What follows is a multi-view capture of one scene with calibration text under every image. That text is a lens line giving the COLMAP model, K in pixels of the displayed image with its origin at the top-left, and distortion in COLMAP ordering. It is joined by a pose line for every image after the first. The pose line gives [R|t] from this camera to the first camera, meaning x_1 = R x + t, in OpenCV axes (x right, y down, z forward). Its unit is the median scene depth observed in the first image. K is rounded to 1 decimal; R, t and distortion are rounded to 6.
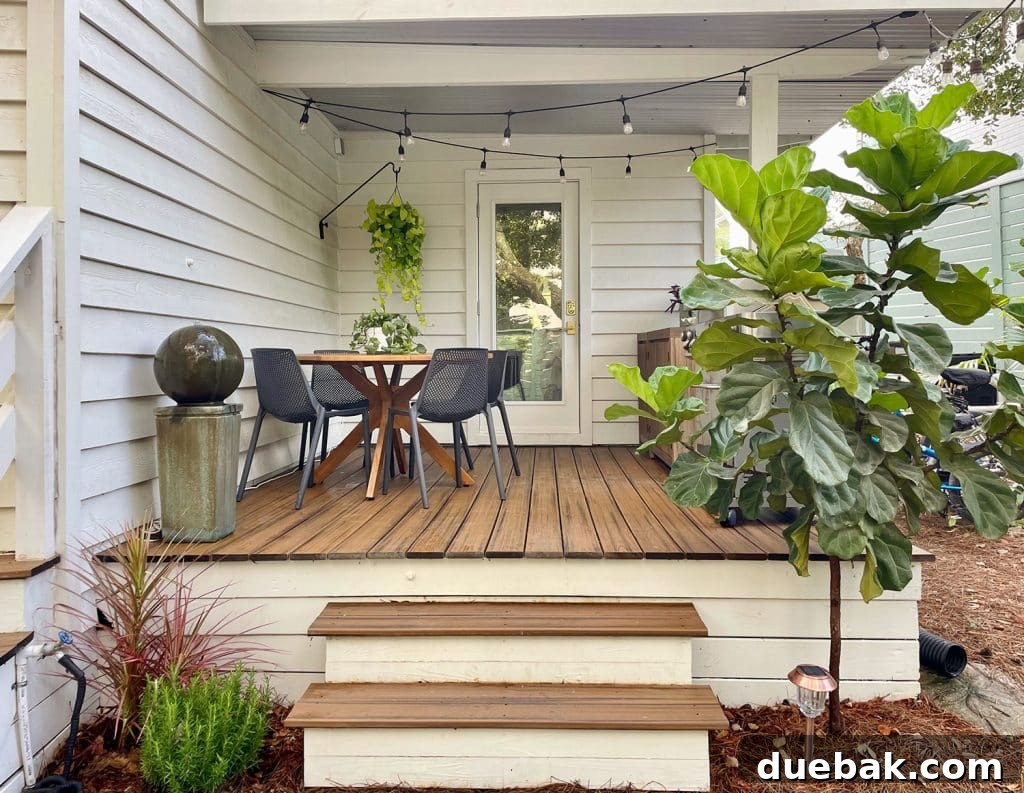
lens RADIAL K [[827.7, 0, 487.8], [0, 827.7, 332.0], [0, 0, 1]] dist [0.032791, -0.027976]
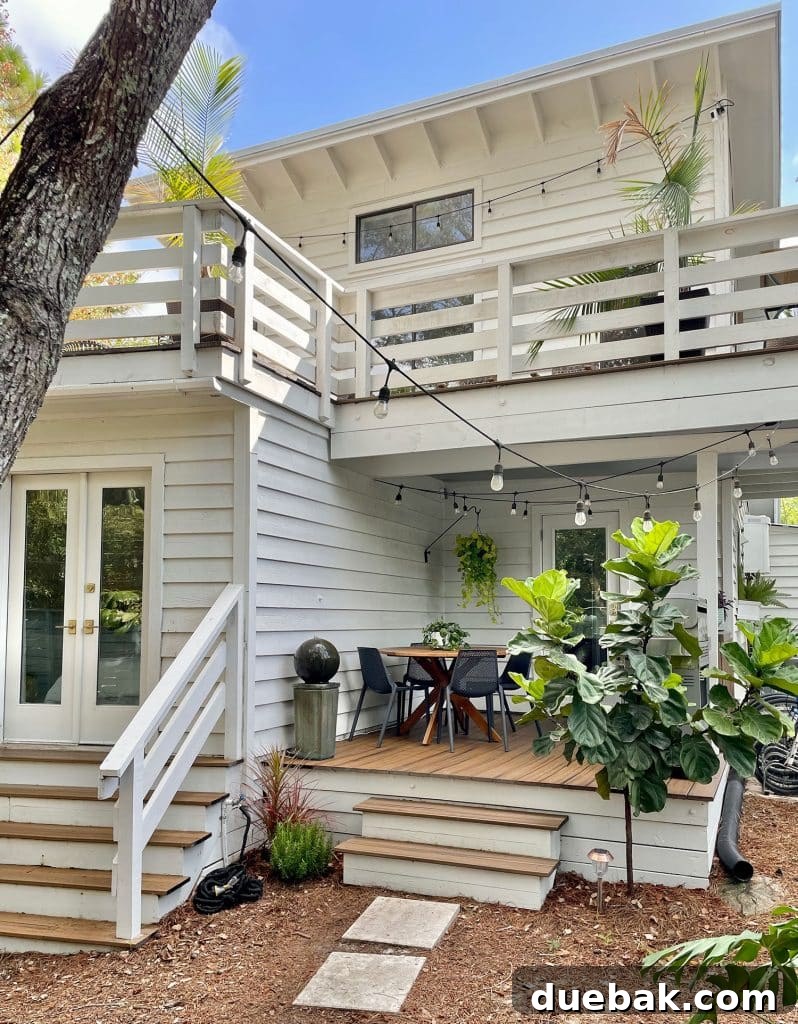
lens RADIAL K [[823.3, 0, 397.9], [0, 823.3, 507.0], [0, 0, 1]] dist [0.016850, 0.006502]
pose [[0.935666, -0.035773, -0.351070, 0.402942], [0.001720, 0.995299, -0.096832, -0.104131], [0.352884, 0.089999, 0.931329, -0.564808]]
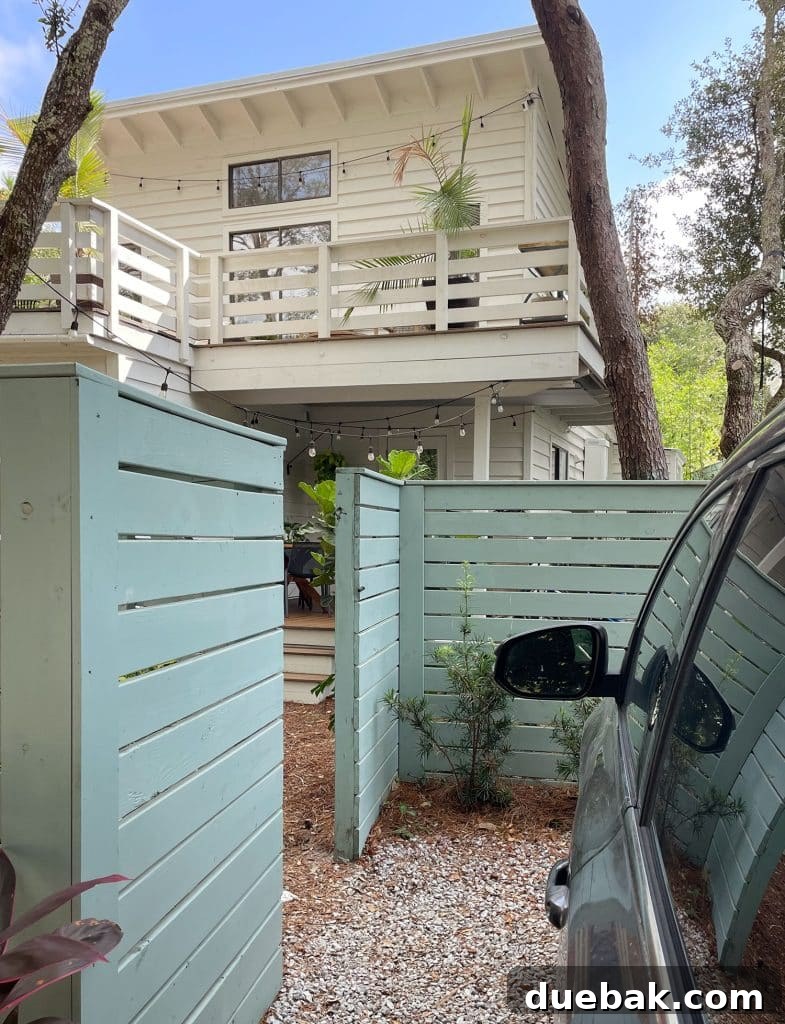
lens RADIAL K [[827.7, 0, 396.1], [0, 827.7, 521.0], [0, 0, 1]] dist [0.032791, -0.027976]
pose [[0.966319, 0.024907, -0.256139, 0.708434], [-0.018471, 0.999451, 0.027504, -0.101178], [0.256683, -0.021847, 0.966249, -0.936199]]
